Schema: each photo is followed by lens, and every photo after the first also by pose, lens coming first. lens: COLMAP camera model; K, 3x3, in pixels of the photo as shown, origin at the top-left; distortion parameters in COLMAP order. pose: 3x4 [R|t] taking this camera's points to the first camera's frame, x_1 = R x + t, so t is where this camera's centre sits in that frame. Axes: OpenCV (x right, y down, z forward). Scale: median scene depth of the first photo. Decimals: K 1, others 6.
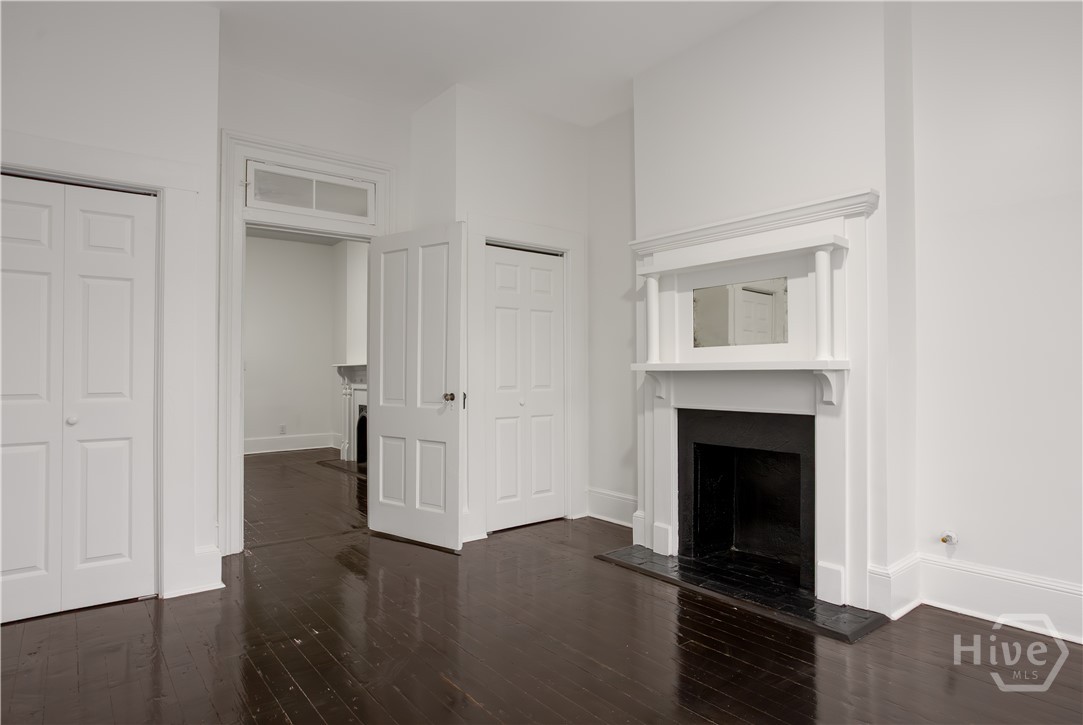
lens RADIAL K [[623.3, 0, 538.6], [0, 623.3, 361.9], [0, 0, 1]] dist [0.006231, 0.000678]
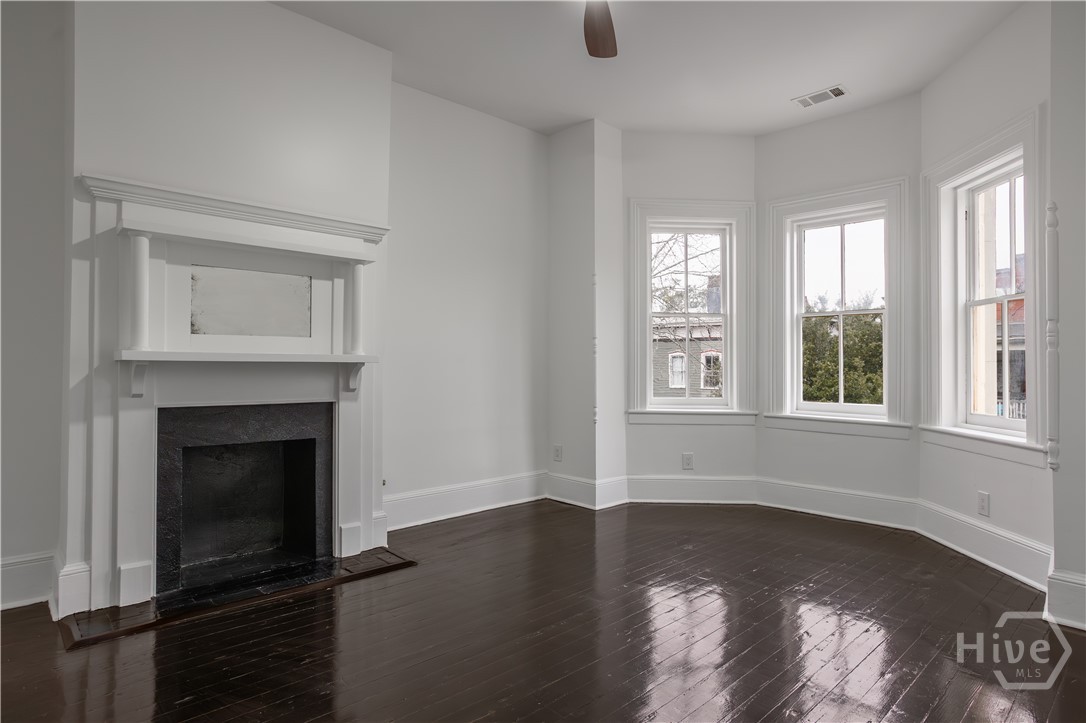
lens RADIAL K [[625.0, 0, 542.7], [0, 625.0, 358.0], [0, 0, 1]] dist [0.006231, 0.000678]
pose [[-0.066264, 0.020766, 0.997586, -0.622348], [-0.021722, 0.999516, -0.022249, 0.018217], [-0.997566, -0.023144, -0.065781, 0.581113]]
